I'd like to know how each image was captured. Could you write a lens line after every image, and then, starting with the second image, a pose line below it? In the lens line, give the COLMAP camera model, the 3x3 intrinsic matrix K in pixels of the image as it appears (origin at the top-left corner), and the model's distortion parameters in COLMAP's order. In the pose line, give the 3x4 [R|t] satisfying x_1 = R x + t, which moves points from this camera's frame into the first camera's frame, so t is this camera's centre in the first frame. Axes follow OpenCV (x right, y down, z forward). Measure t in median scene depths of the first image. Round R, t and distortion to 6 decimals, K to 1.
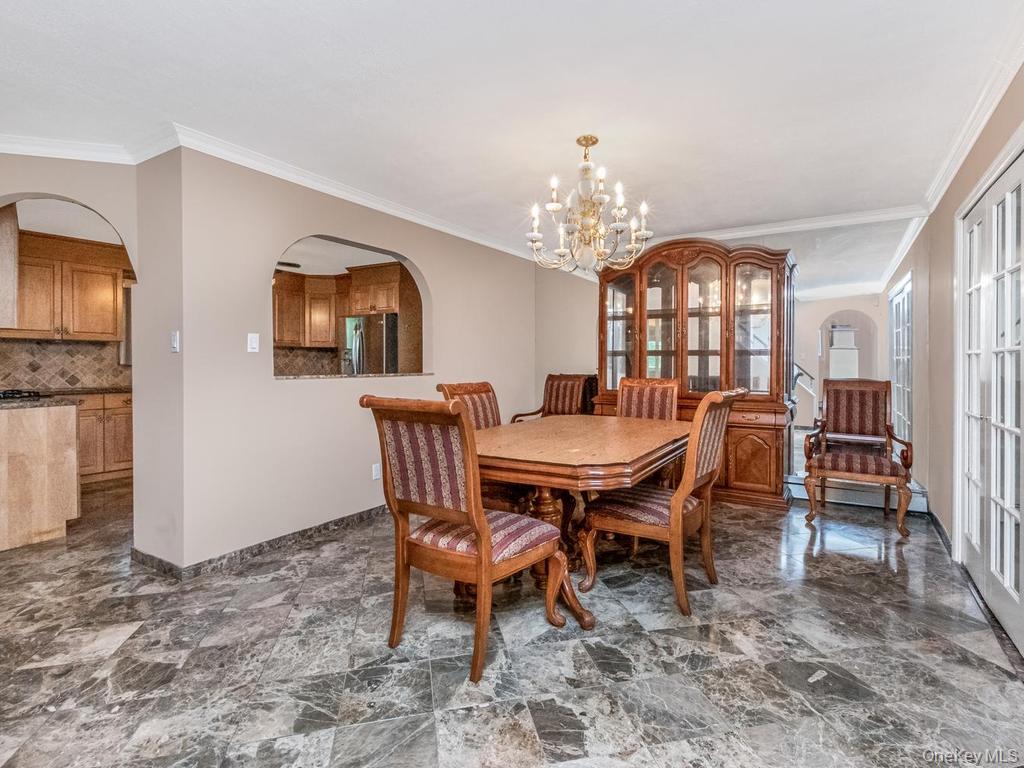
lens RADIAL K [[512.9, 0, 531.8], [0, 512.9, 363.7], [0, 0, 1]] dist [0.009343, -0.004298]
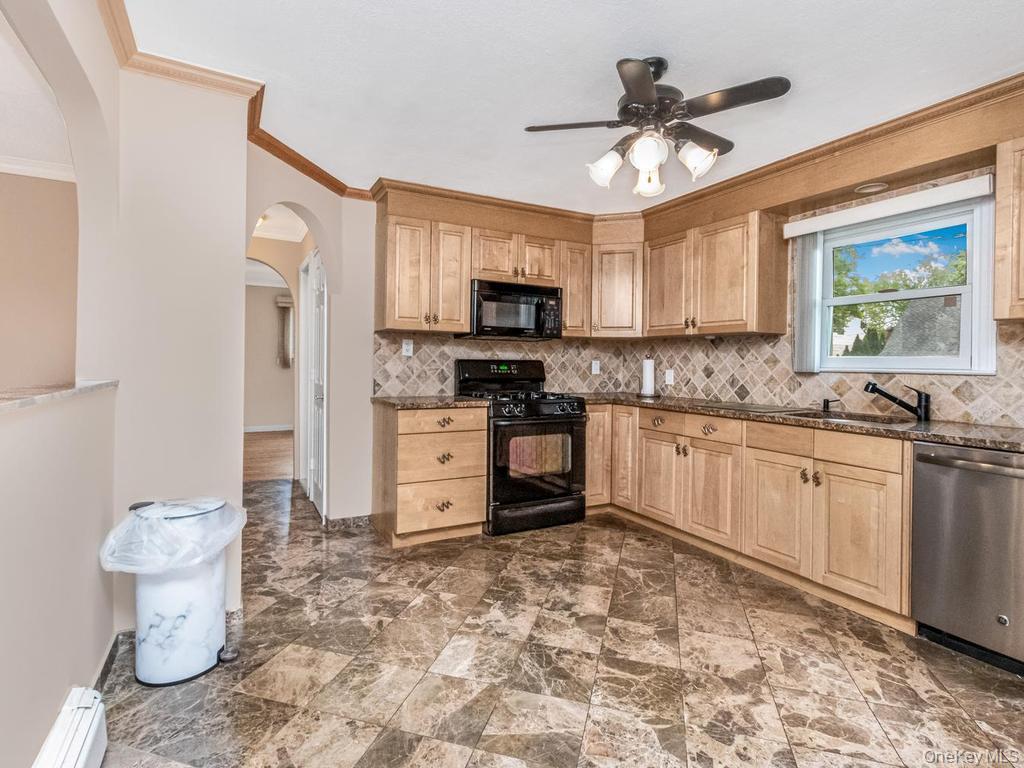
lens RADIAL K [[512.9, 0, 496.1], [0, 512.9, 359.8], [0, 0, 1]] dist [0.009343, -0.004298]
pose [[-0.537407, -0.005336, -0.843306, -0.140893], [-0.009486, 0.999955, -0.000282, -0.007767], [0.843270, 0.007848, -0.537433, 1.105343]]
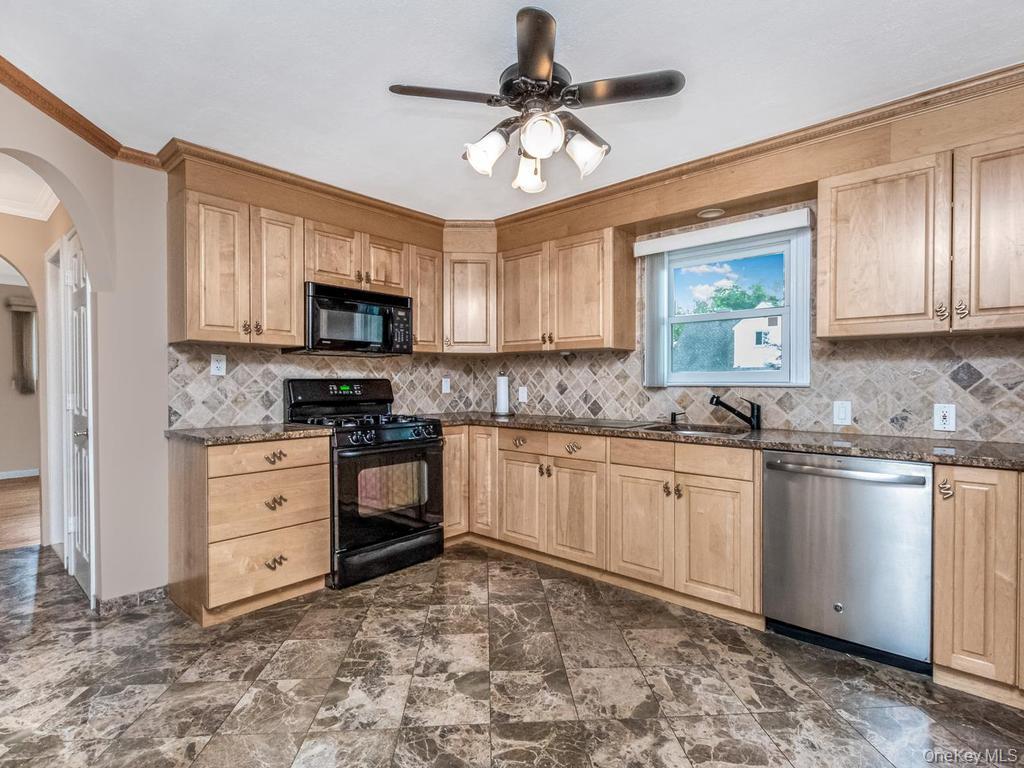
lens RADIAL K [[512.9, 0, 507.5], [0, 512.9, 384.3], [0, 0, 1]] dist [0.009343, -0.004298]
pose [[-0.208729, 0.012229, -0.977897, -0.194375], [0.003450, 0.999925, 0.011768, -0.008250], [0.977967, -0.000917, -0.208756, 1.042725]]
